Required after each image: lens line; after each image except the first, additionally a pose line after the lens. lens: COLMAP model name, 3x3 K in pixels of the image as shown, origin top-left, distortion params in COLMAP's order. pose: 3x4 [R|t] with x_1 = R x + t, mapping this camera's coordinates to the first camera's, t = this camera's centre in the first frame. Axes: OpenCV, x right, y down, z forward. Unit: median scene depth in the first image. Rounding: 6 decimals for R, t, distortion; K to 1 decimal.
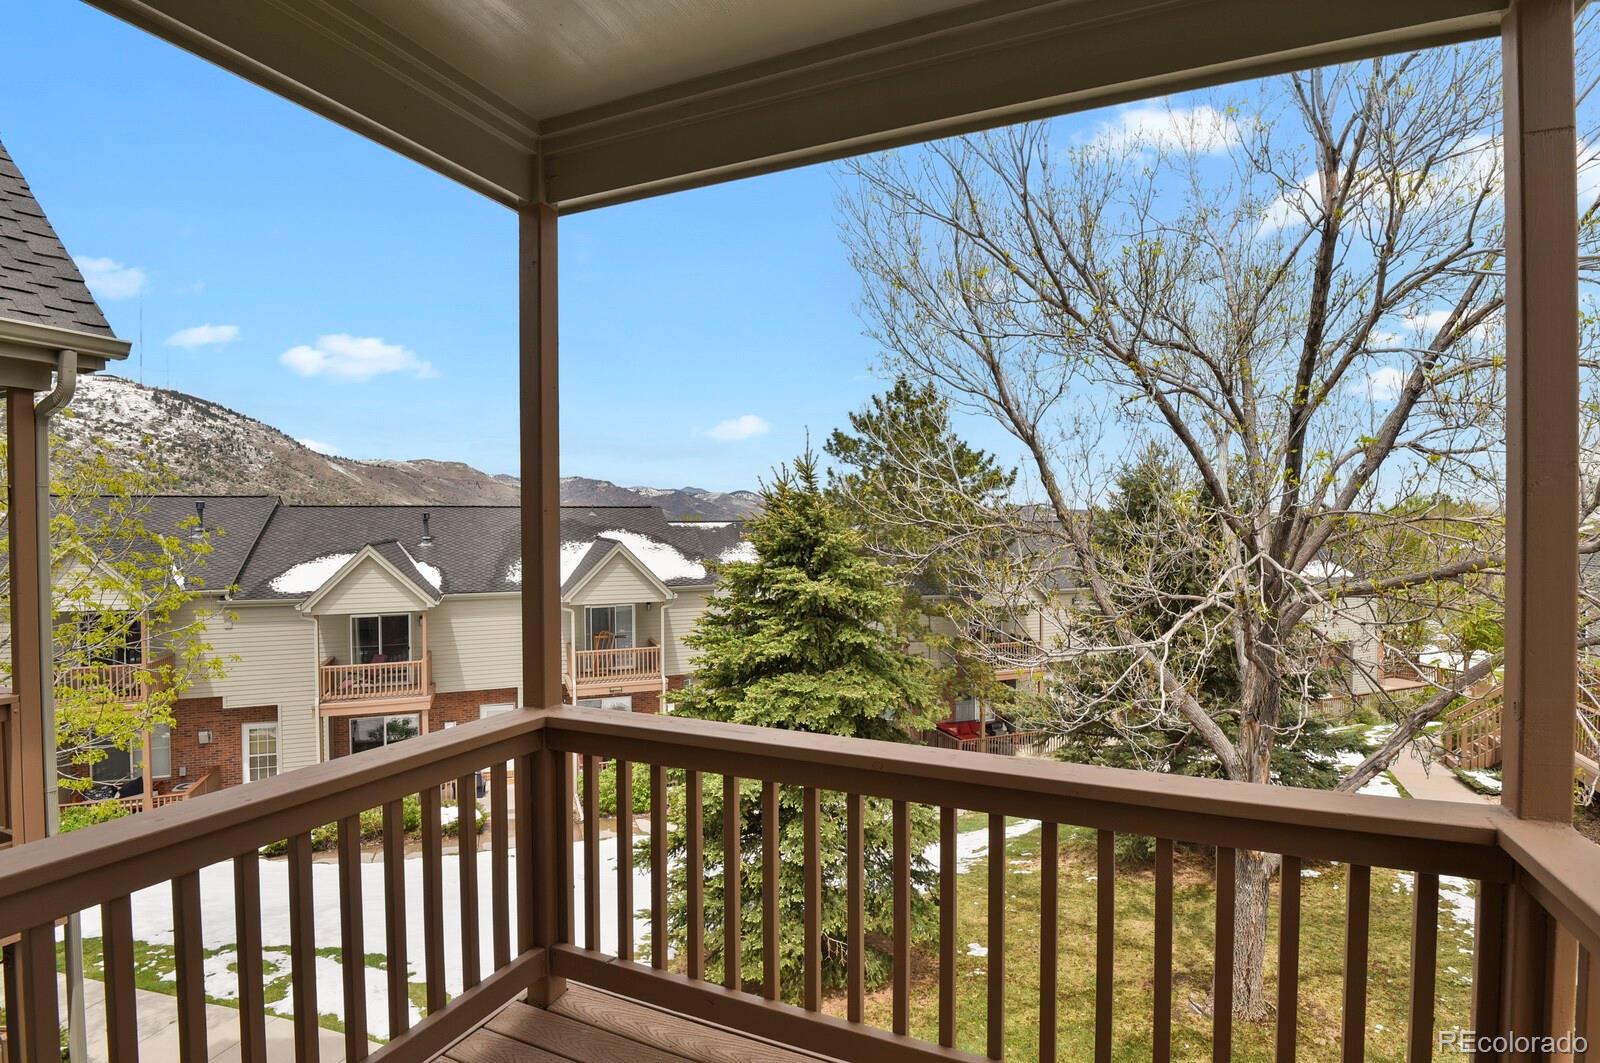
lens RADIAL K [[781.8, 0, 820.1], [0, 781.8, 533.4], [0, 0, 1]] dist [-0.025864, -0.000661]
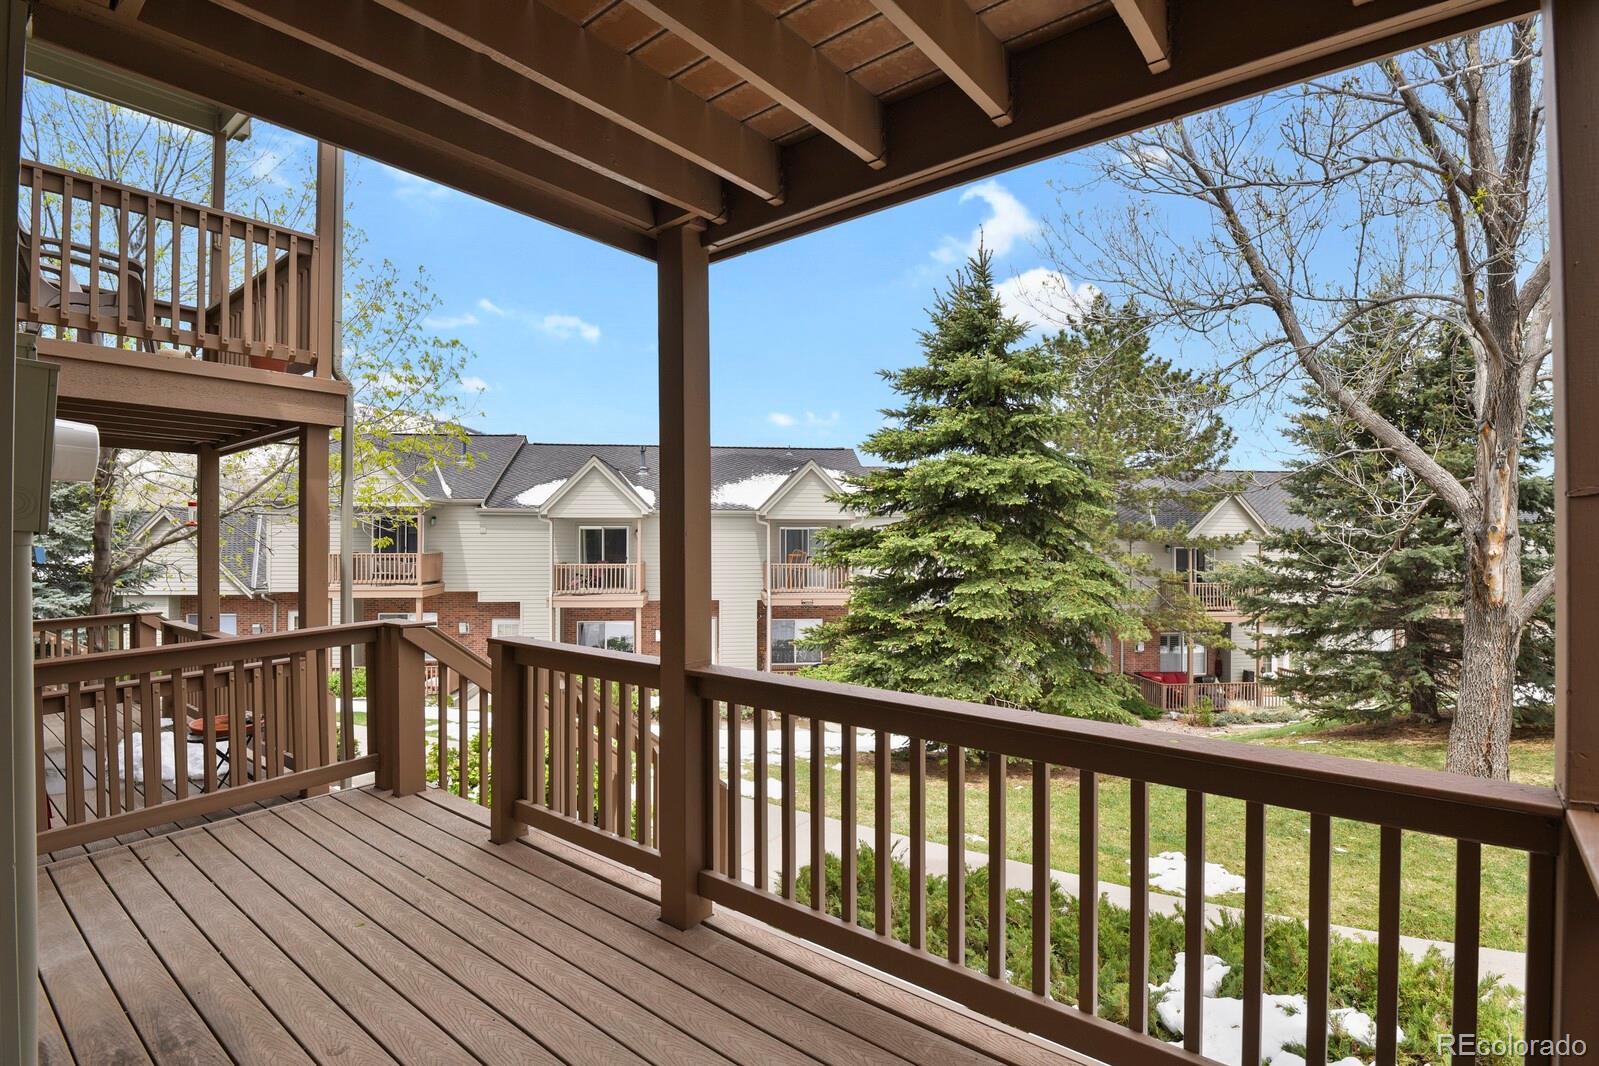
lens RADIAL K [[781.3, 0, 819.6], [0, 781.3, 534.9], [0, 0, 1]] dist [-0.025864, -0.000661]
pose [[0.967595, 0.005618, -0.252444, 0.018024], [-0.009592, 0.999849, -0.014512, 0.136398], [0.252325, 0.016464, 0.967503, -0.007595]]
